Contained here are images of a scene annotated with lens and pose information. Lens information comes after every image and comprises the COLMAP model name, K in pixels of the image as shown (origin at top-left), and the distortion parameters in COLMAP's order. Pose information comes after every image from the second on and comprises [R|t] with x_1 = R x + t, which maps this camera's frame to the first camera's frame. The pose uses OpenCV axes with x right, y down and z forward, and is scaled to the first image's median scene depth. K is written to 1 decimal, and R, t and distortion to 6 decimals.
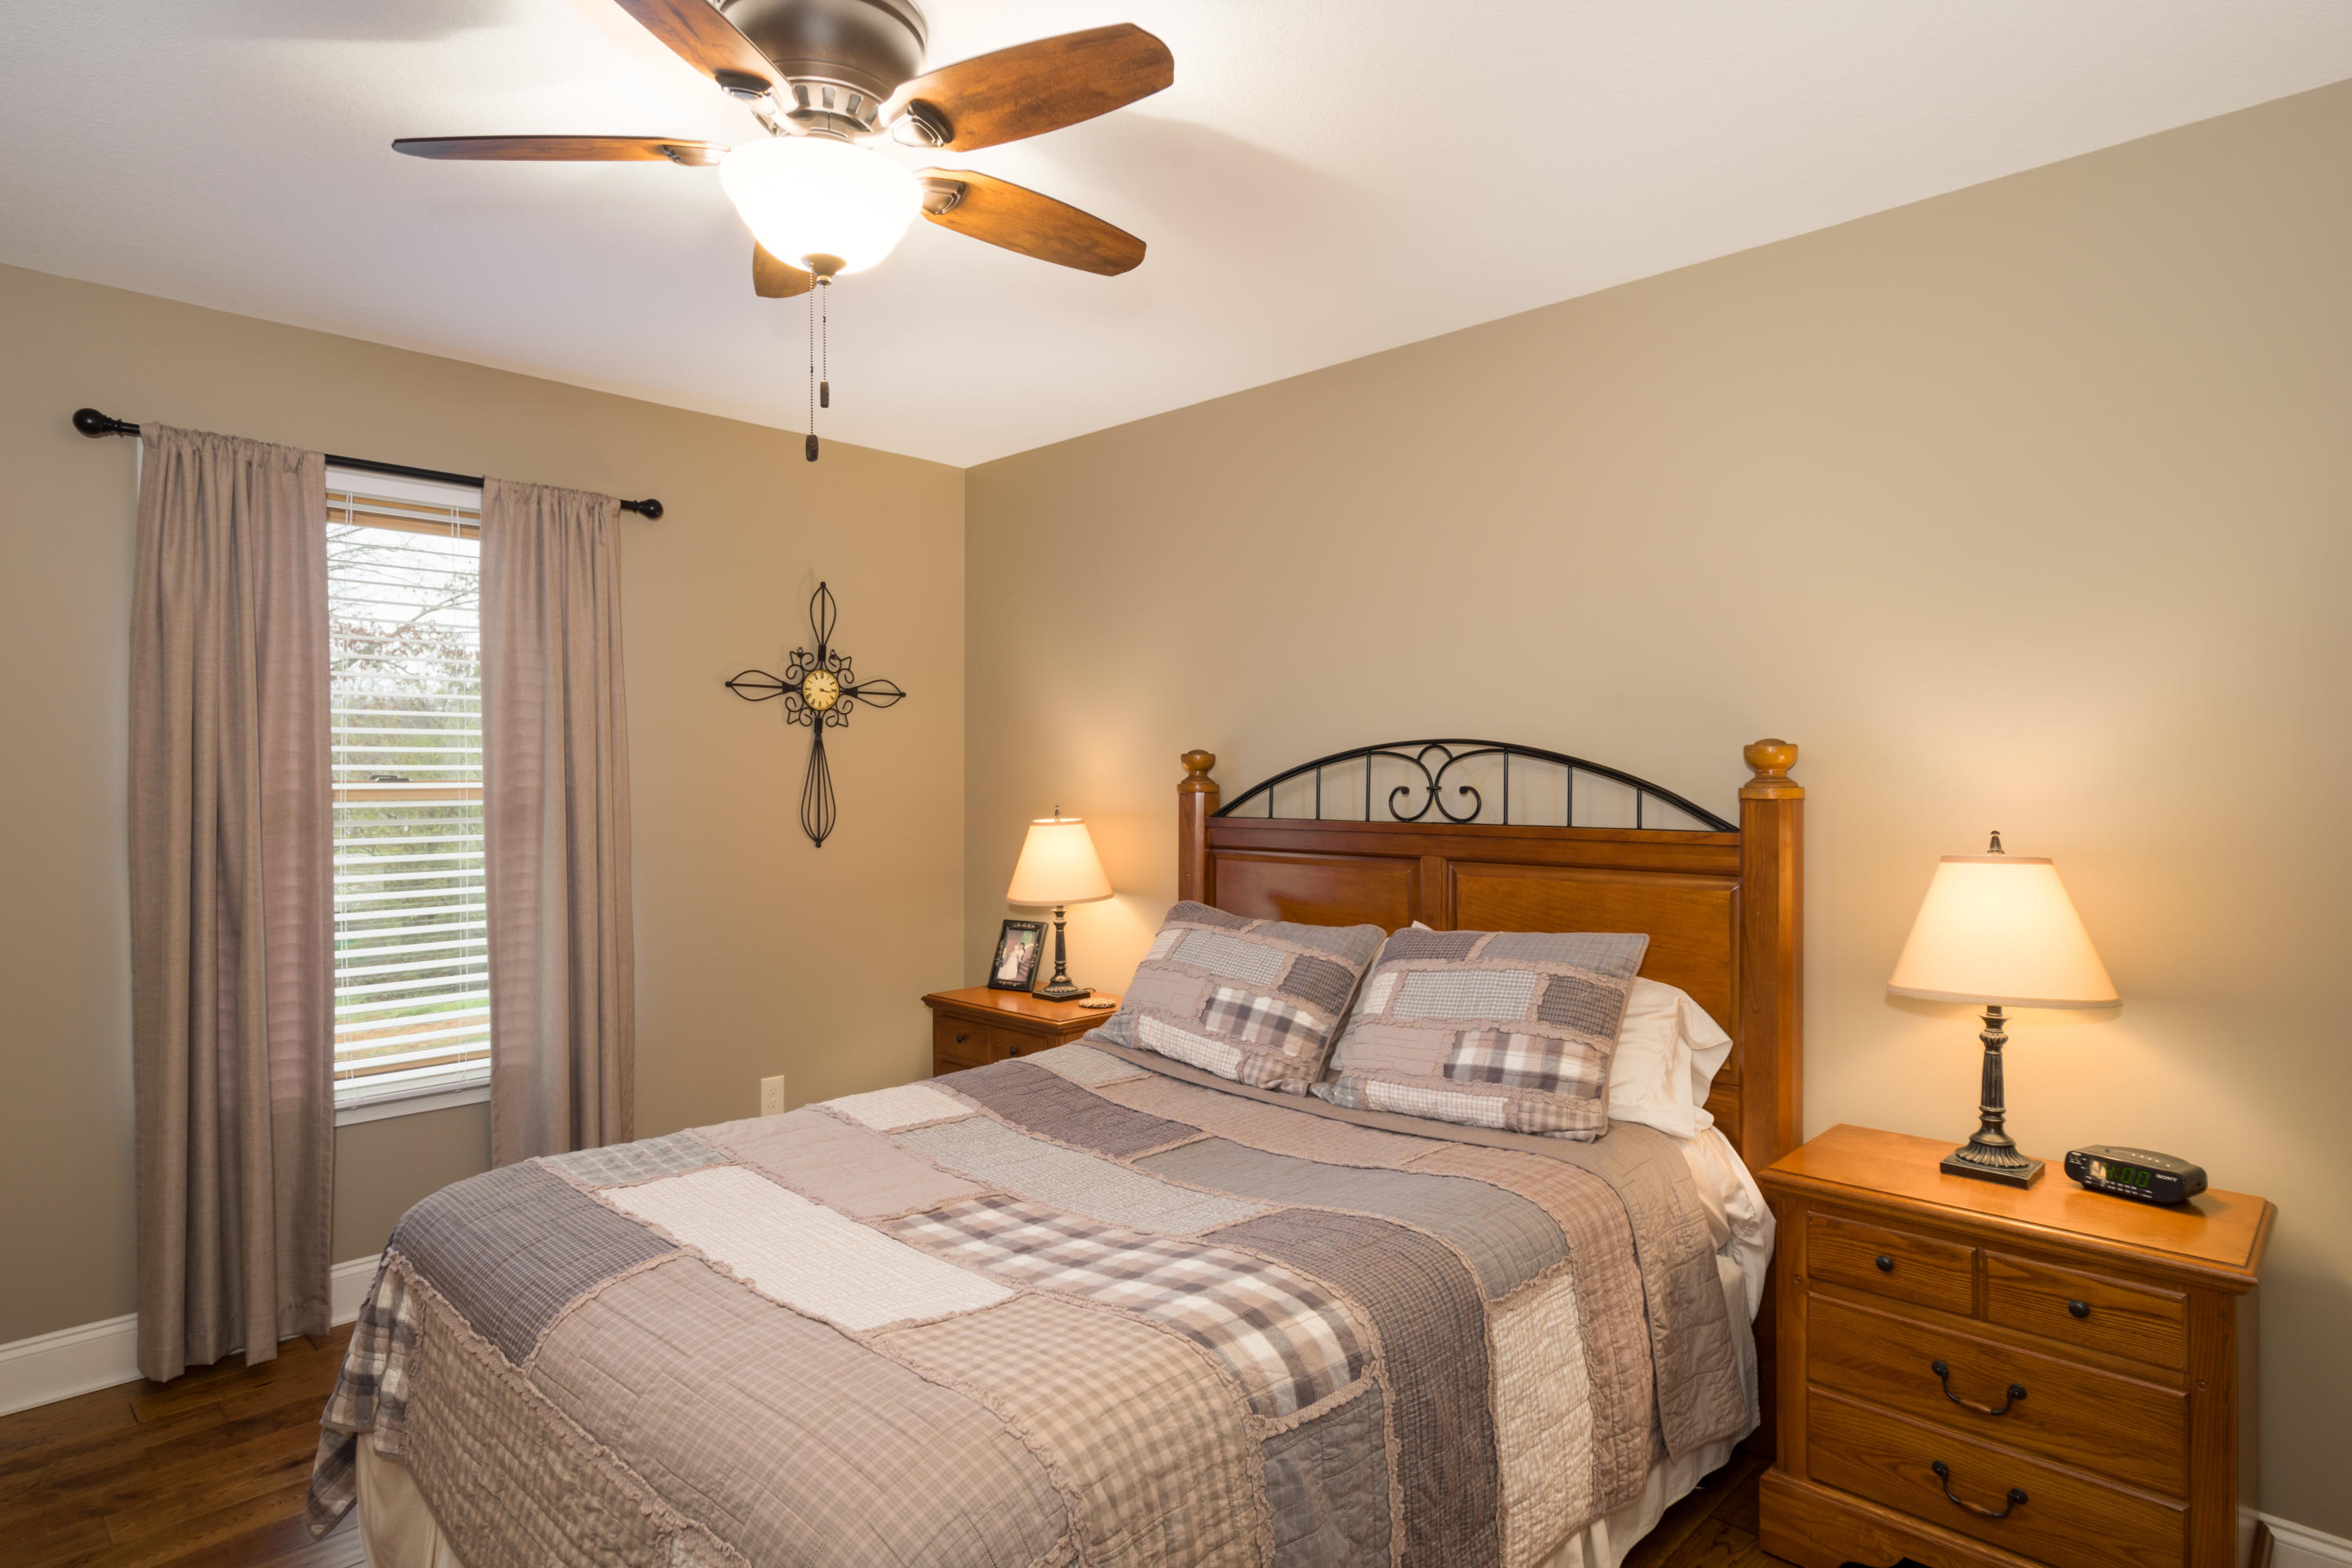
lens RADIAL K [[1281.8, 0, 1181.3], [0, 1281.8, 777.2], [0, 0, 1]] dist [0.008794, 0.000011]
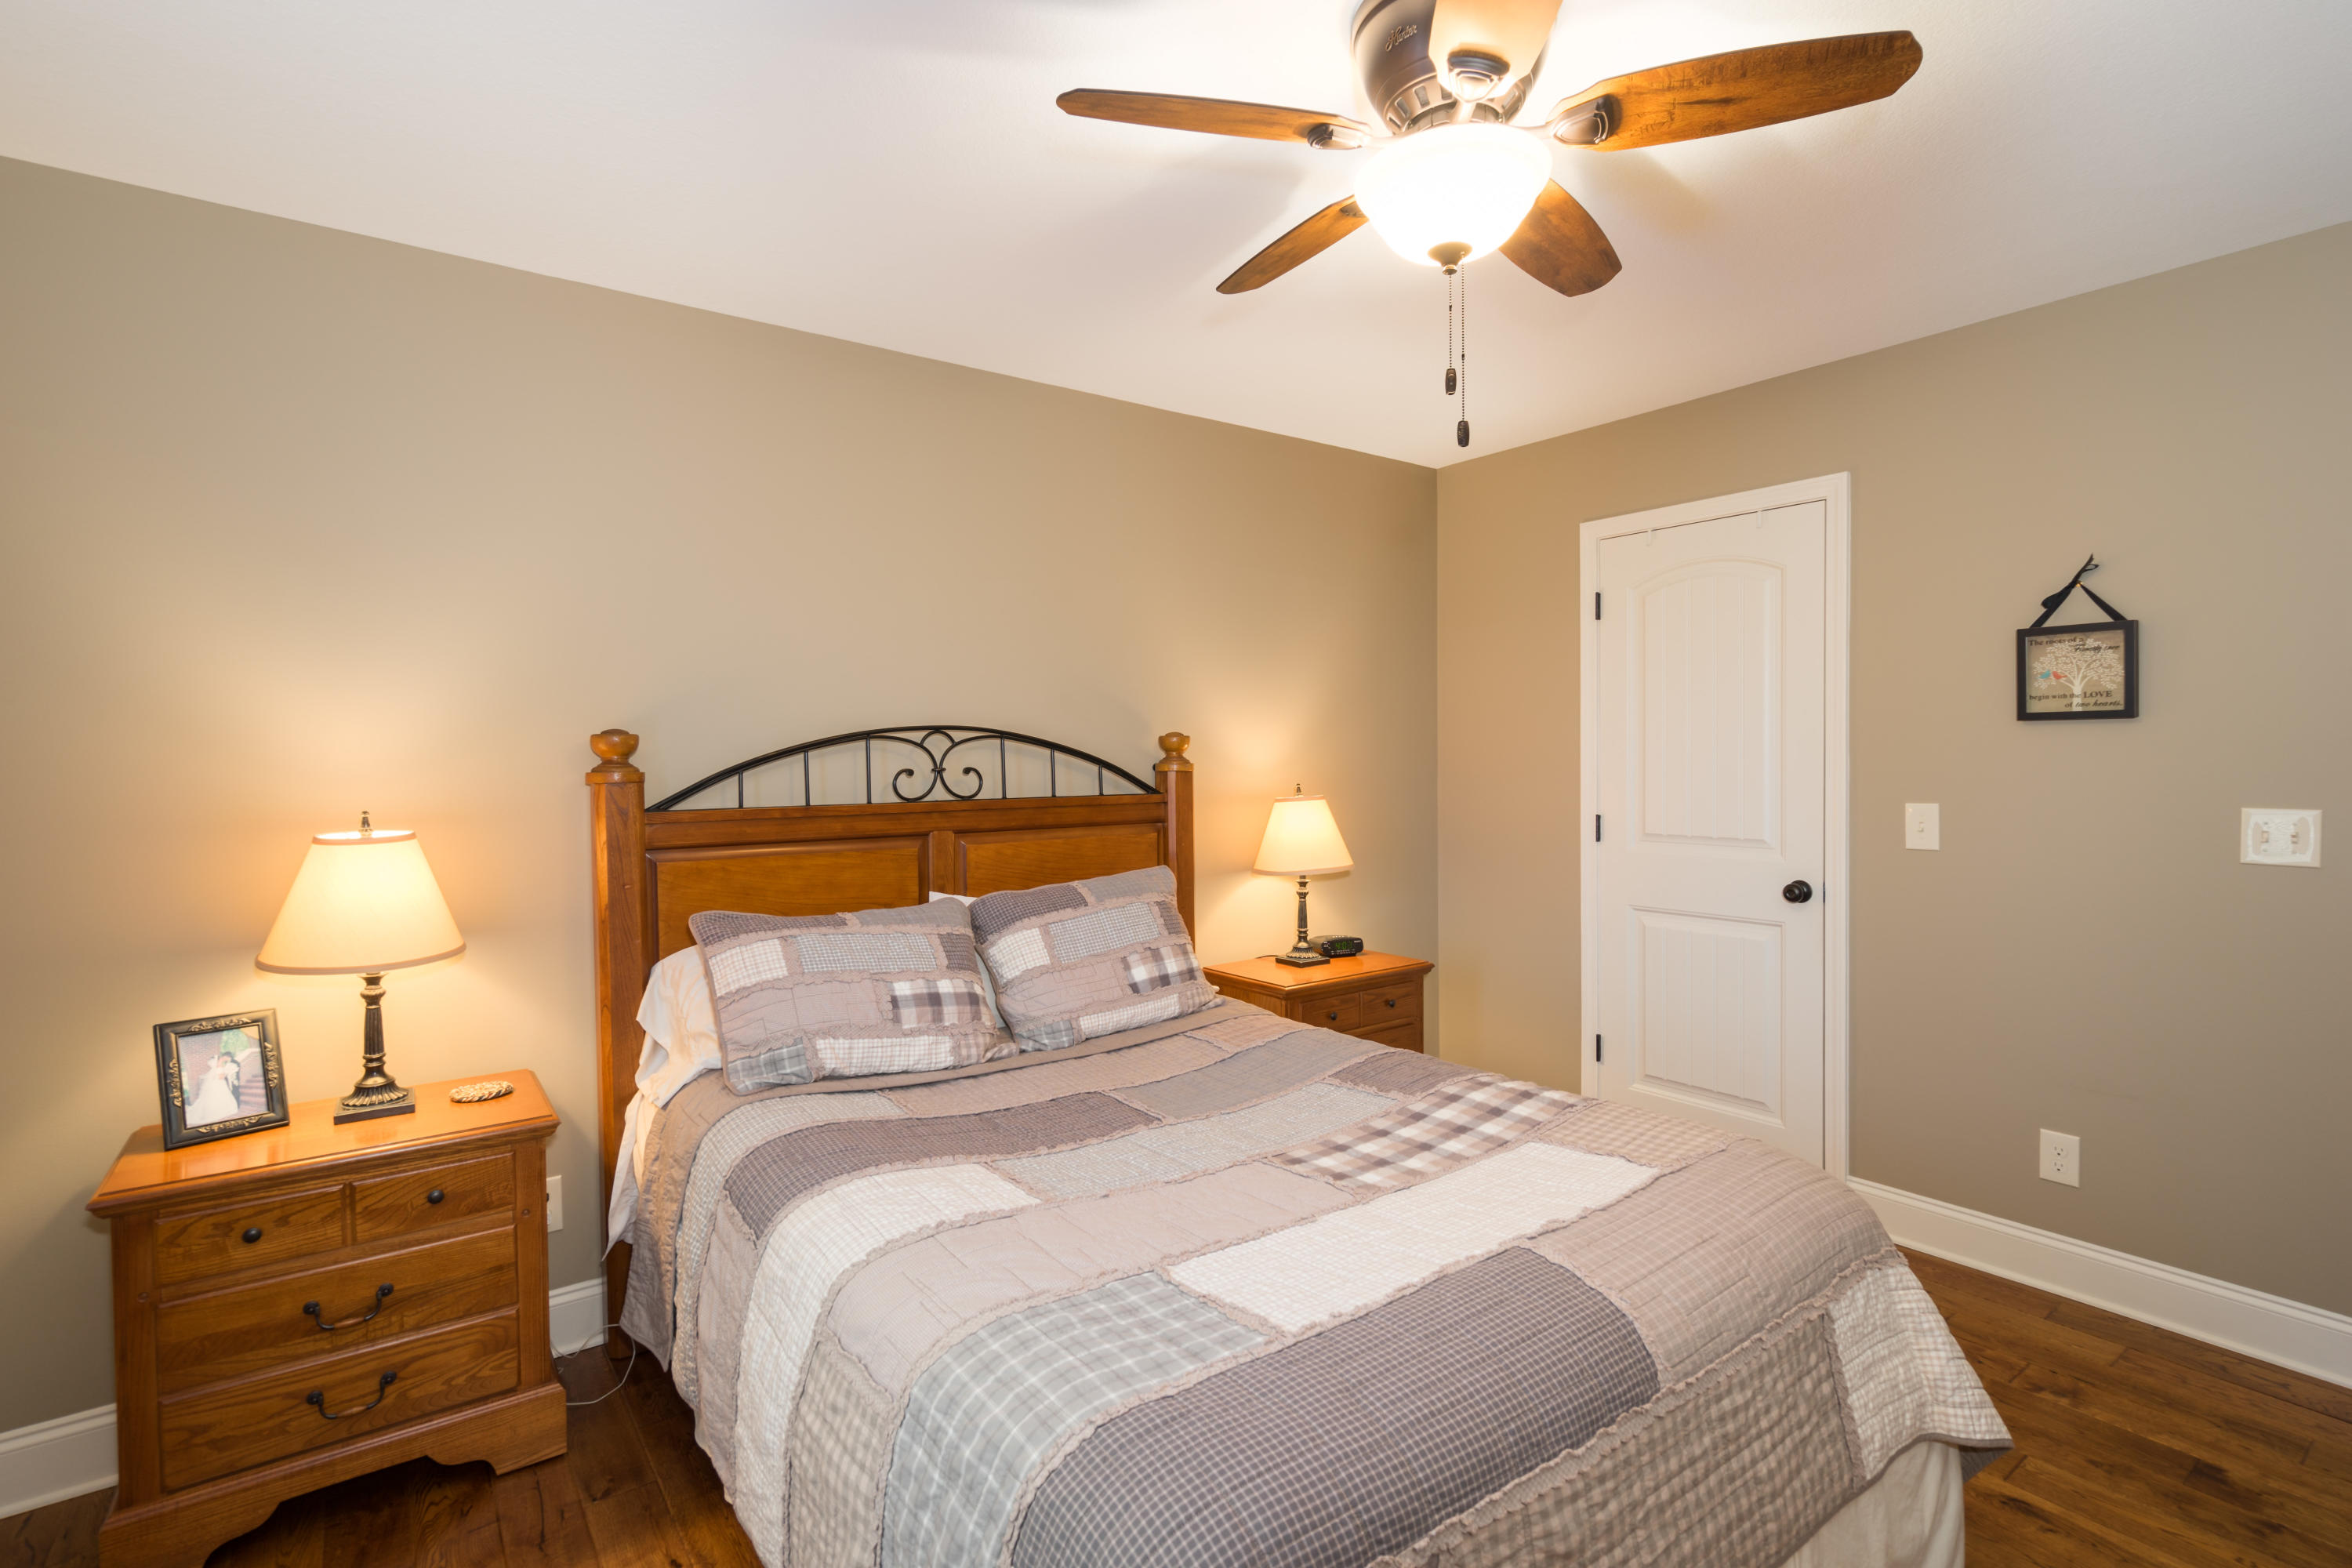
lens RADIAL K [[1098.5, 0, 1178.2], [0, 1098.5, 779.4], [0, 0, 1]] dist [-0.079559, -0.000216]
pose [[0.171403, -0.025029, 0.984883, -0.712287], [0.011661, 0.999659, 0.023375, -0.002561], [-0.985132, 0.007478, 0.171636, 0.646782]]
